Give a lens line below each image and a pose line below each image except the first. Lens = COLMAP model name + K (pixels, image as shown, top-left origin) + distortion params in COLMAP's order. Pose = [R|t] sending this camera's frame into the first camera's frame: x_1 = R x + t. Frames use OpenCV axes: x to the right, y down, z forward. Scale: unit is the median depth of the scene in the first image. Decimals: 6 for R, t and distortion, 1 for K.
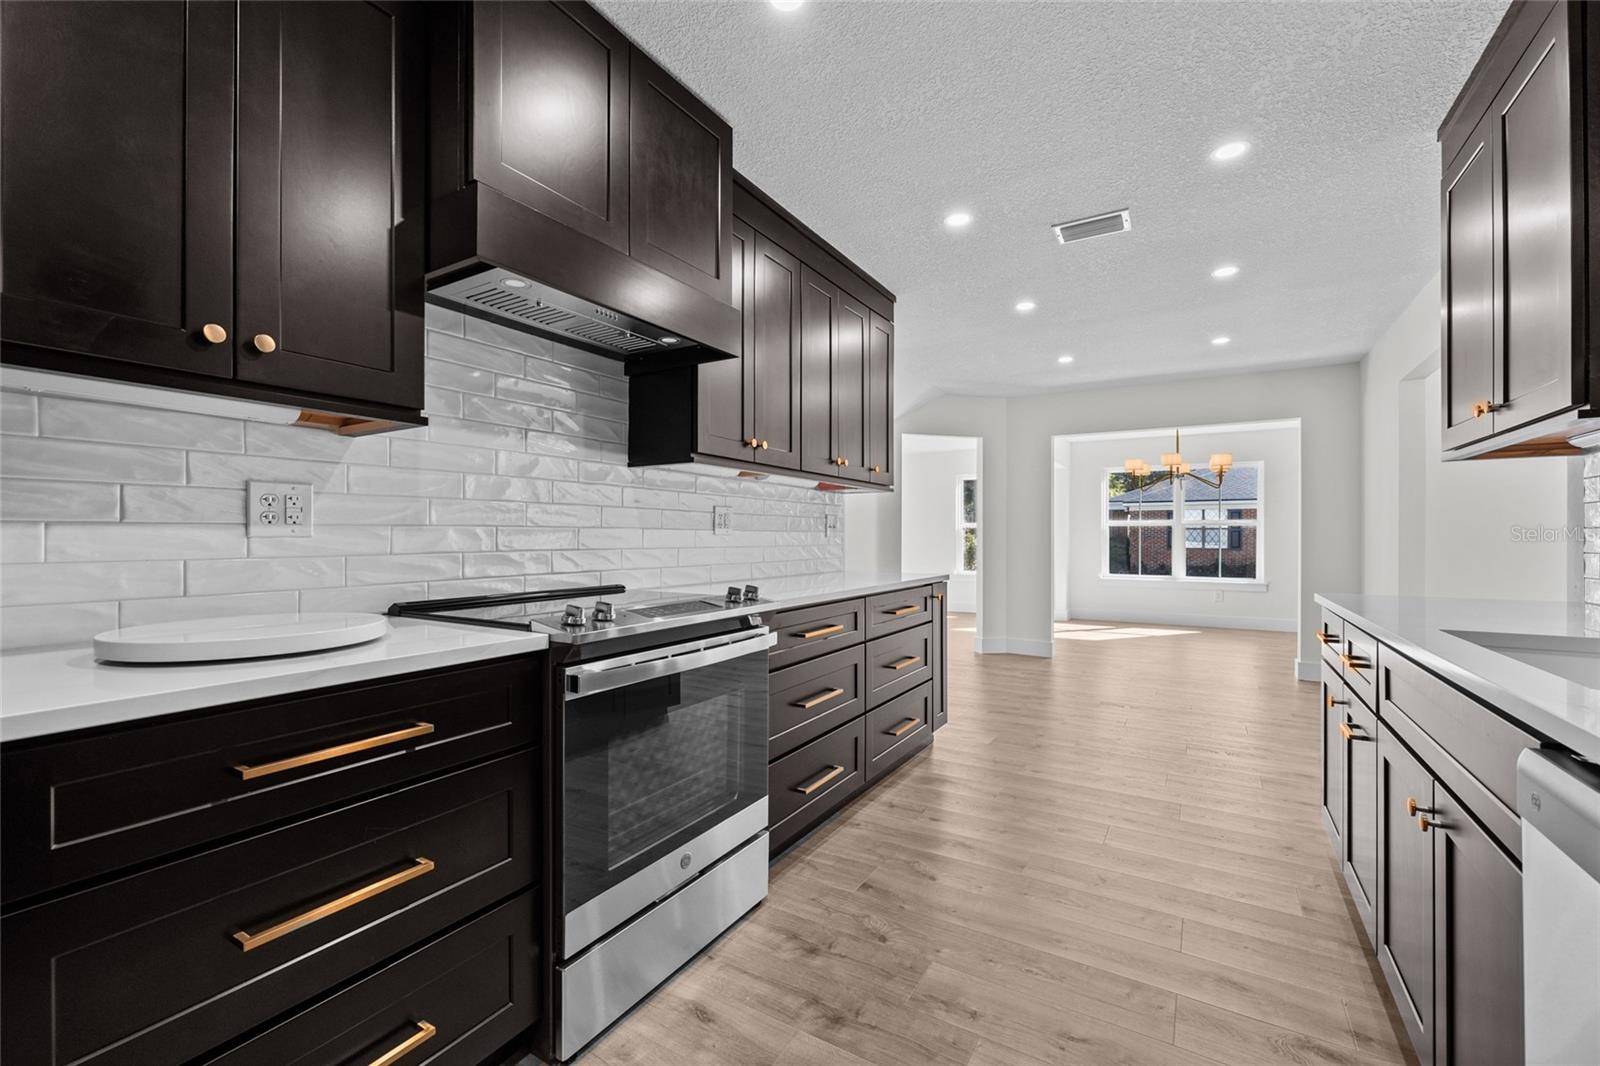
lens RADIAL K [[661.5, 0, 797.1], [0, 661.5, 534.8], [0, 0, 1]] dist [0.000222, 0.000175]
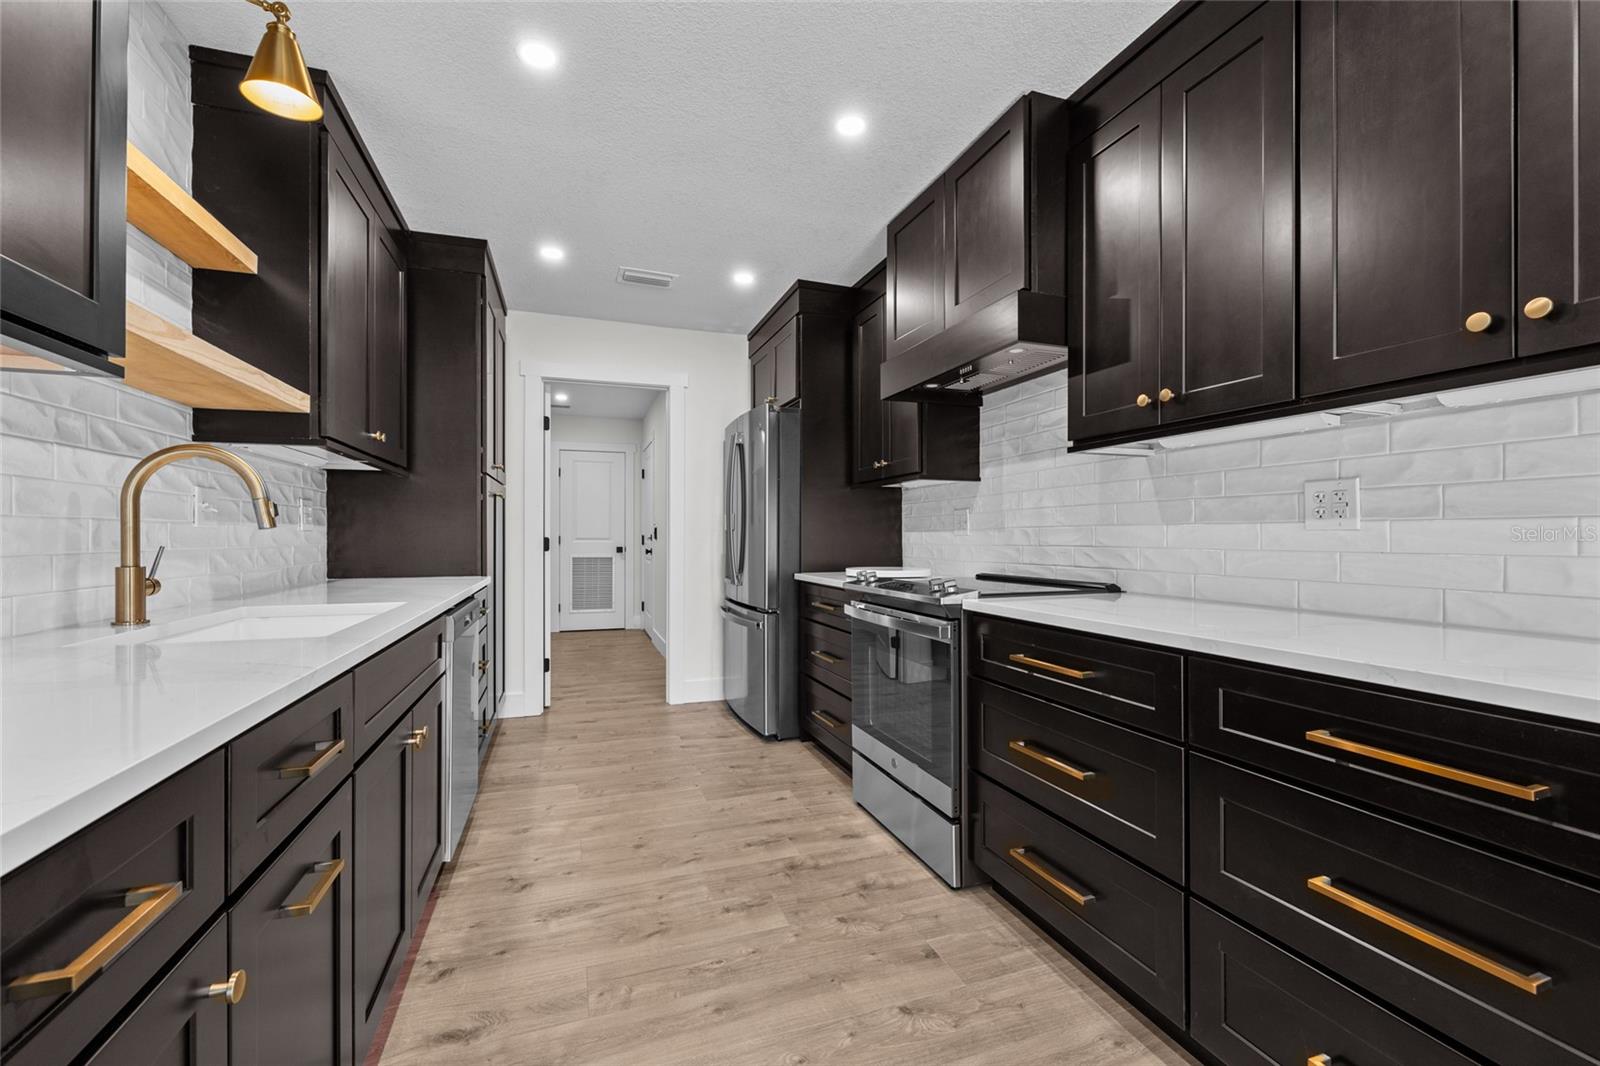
lens RADIAL K [[678.0, 0, 813.7], [0, 678.0, 531.2], [0, 0, 1]] dist [0.014965, -0.000083]
pose [[-0.620193, -0.002598, -0.784445, 0.620201], [0.008021, 0.999921, -0.009653, 0.003531], [0.784408, -0.012279, -0.620124, 1.012933]]
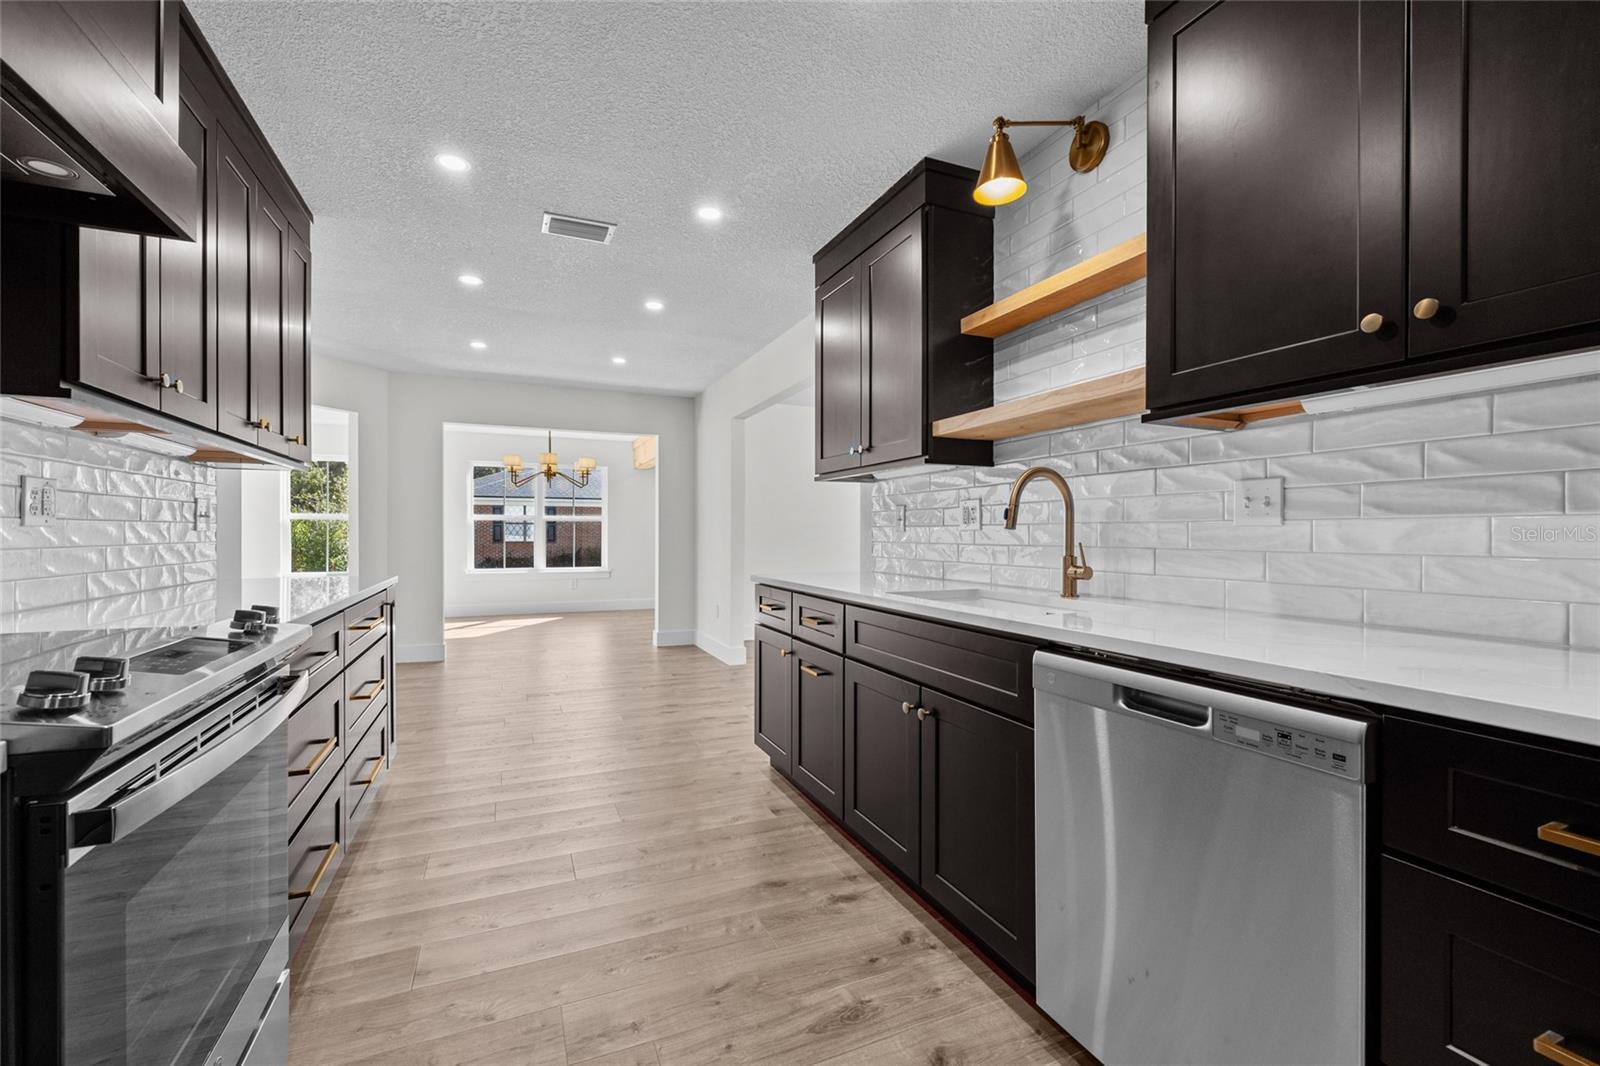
lens RADIAL K [[667.8, 0, 789.3], [0, 667.8, 533.6], [0, 0, 1]] dist [-0.001626, -0.000435]
pose [[0.584445, -0.001066, 0.811432, -0.202303], [-0.005052, 0.999975, 0.004953, -0.000319], [-0.811417, -0.006994, 0.584425, 0.130505]]
